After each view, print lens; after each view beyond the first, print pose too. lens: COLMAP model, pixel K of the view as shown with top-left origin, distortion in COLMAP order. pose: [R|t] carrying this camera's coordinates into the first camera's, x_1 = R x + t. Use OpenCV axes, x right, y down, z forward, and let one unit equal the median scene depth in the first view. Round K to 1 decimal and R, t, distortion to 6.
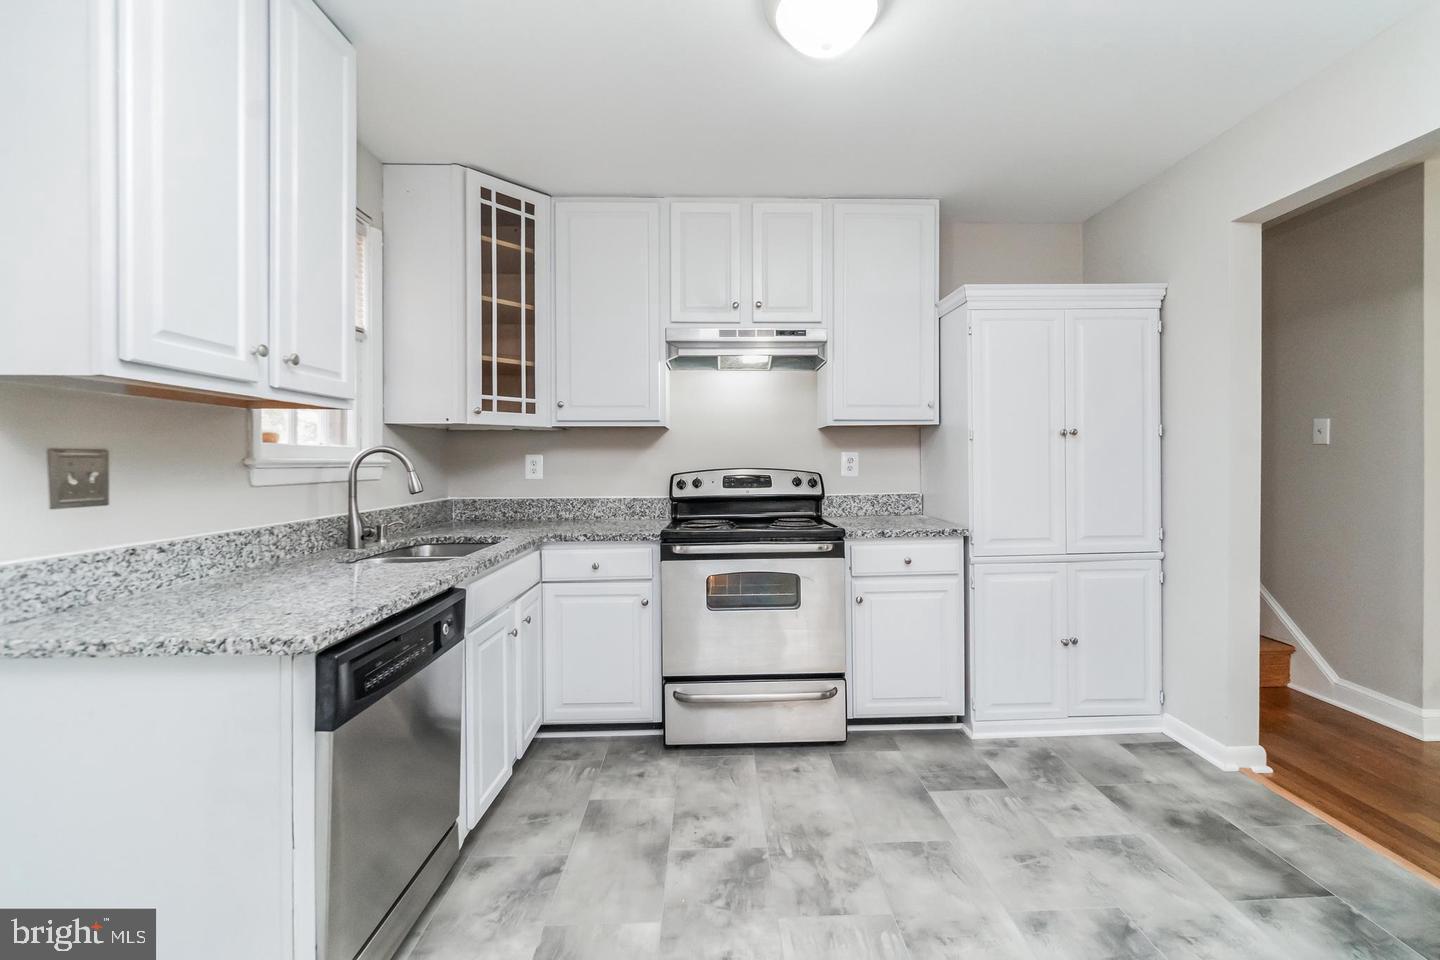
lens RADIAL K [[641.2, 0, 725.5], [0, 641.2, 462.0], [0, 0, 1]] dist [0.001596, 0.000076]
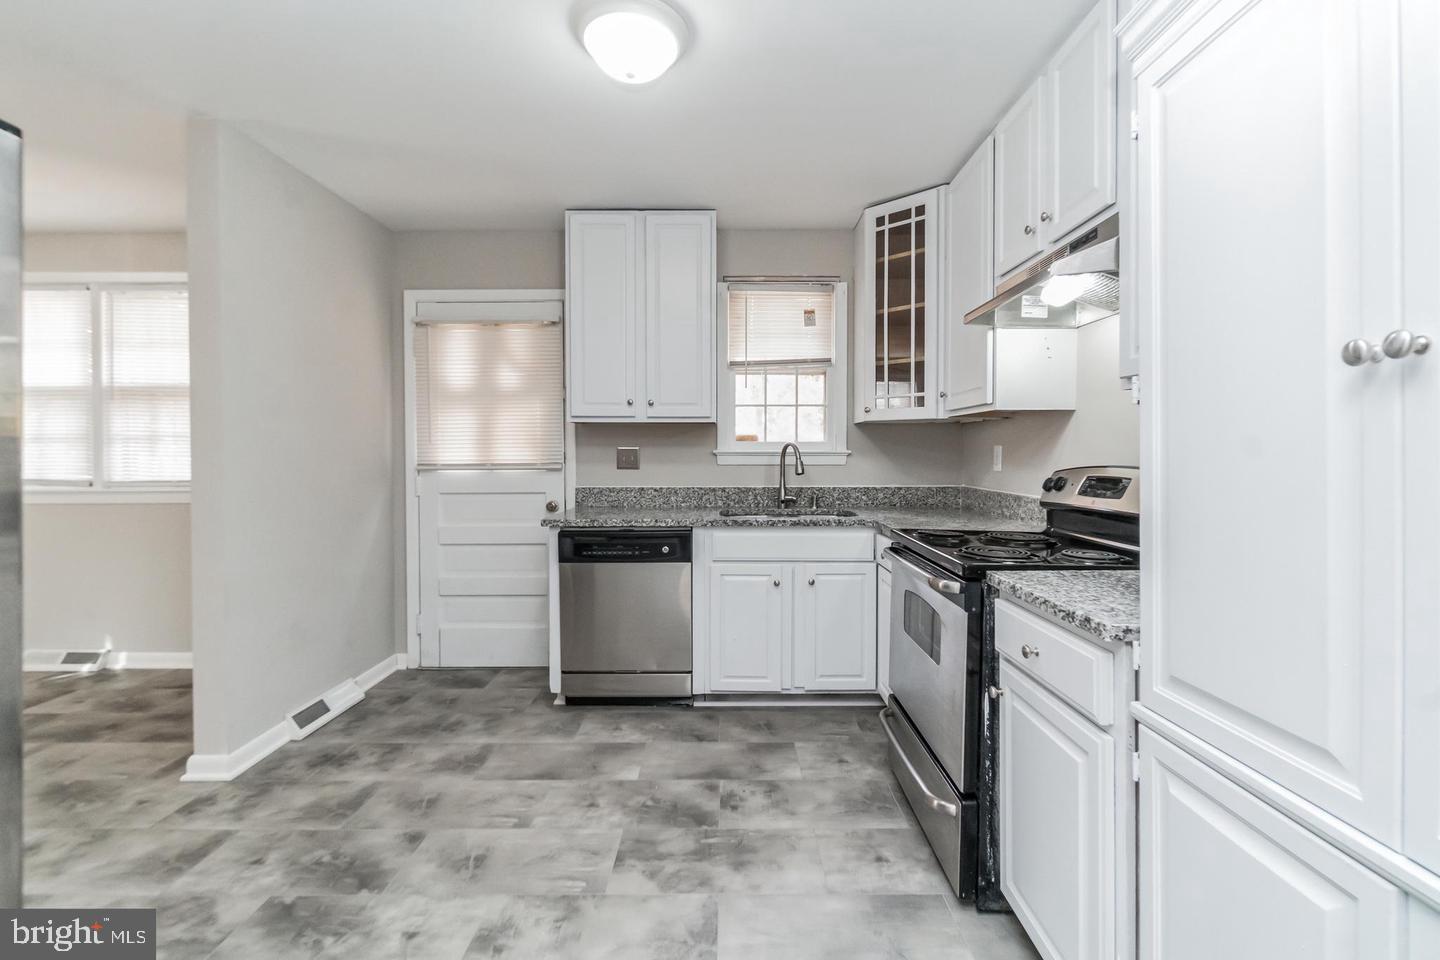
lens RADIAL K [[629.0, 0, 723.0], [0, 629.0, 455.3], [0, 0, 1]] dist [-0.000288, -0.000108]
pose [[-0.033493, 0.010882, -0.999380, 0.992724], [-0.002313, 0.999937, 0.010966, -0.009399], [0.999436, 0.002679, -0.033466, 0.966188]]
